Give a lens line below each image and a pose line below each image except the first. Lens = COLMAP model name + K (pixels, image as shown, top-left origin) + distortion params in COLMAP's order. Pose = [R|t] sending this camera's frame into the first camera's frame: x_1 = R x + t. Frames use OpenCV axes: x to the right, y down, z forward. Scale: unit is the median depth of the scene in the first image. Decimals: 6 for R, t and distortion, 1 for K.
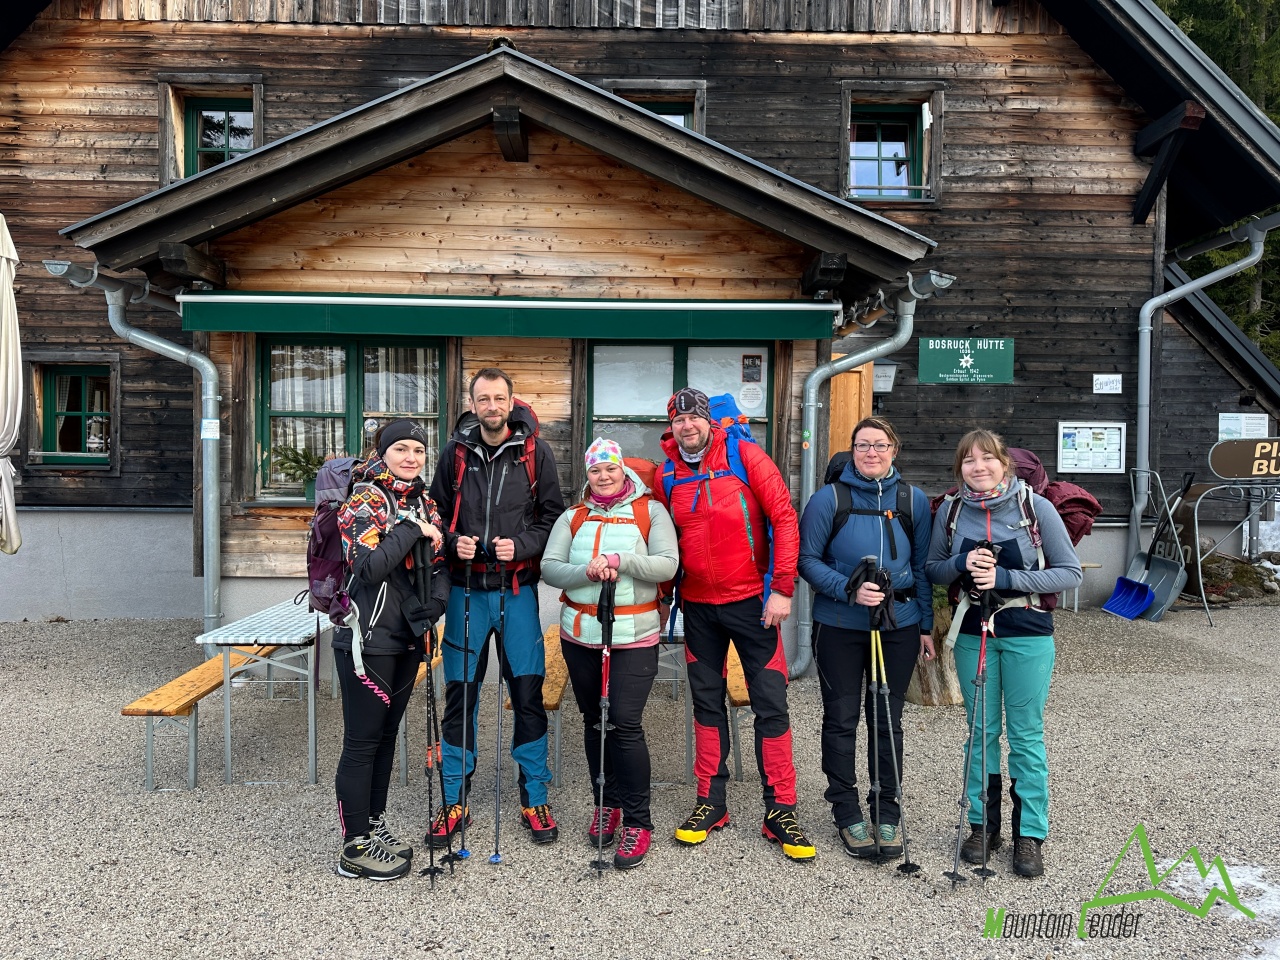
lens RADIAL K [[883.4, 0, 632.7], [0, 883.4, 490.7], [0, 0, 1]] dist [0.009169, -0.008482]
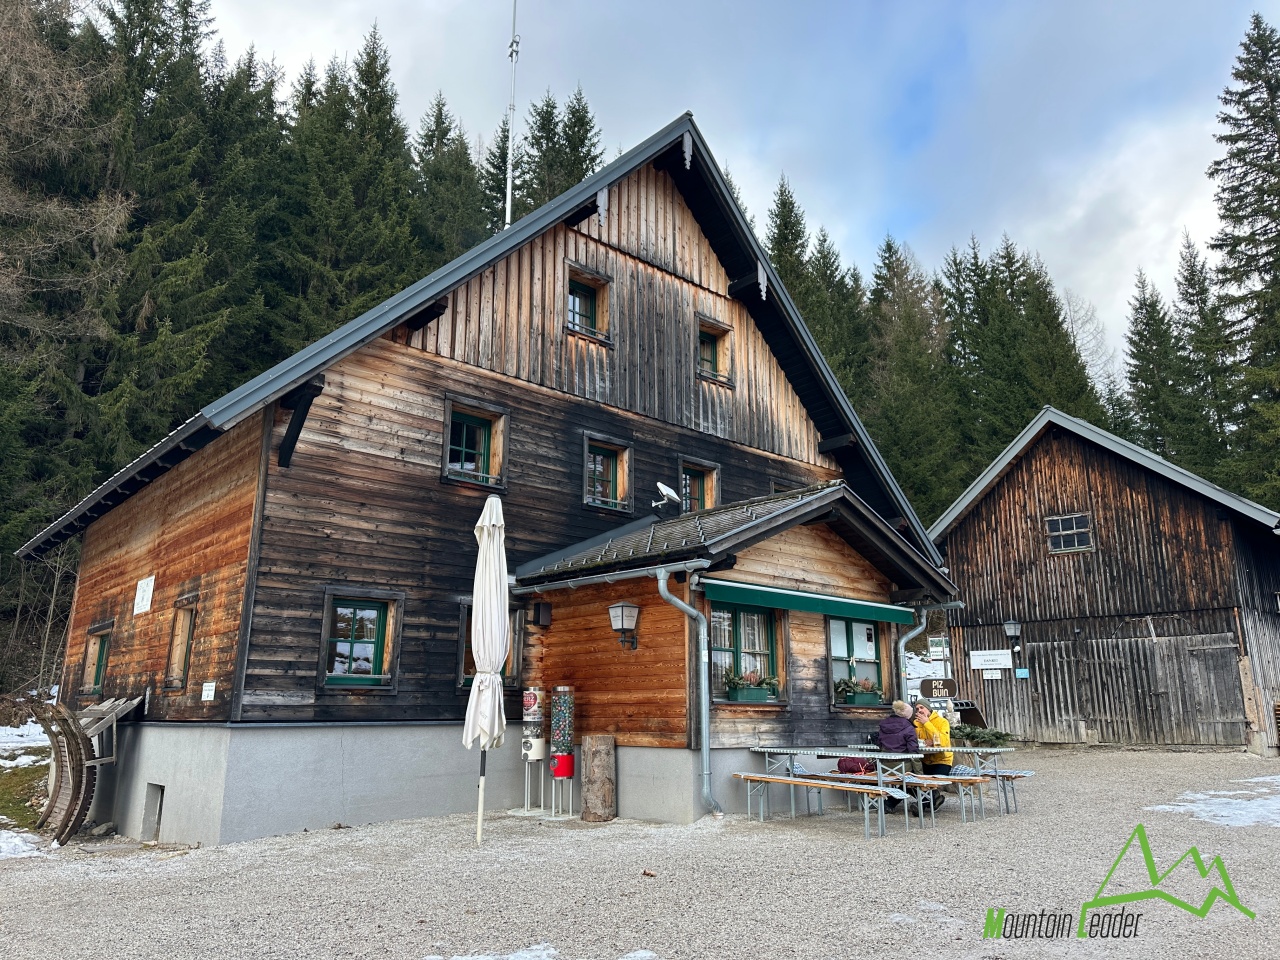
lens RADIAL K [[883.4, 0, 643.6], [0, 883.4, 488.7], [0, 0, 1]] dist [0.009169, -0.008482]
pose [[0.750096, 0.151037, 0.643851, -1.158813], [0.037141, 0.962414, -0.269037, 0.050483], [-0.660285, 0.225716, 0.716293, -0.147970]]
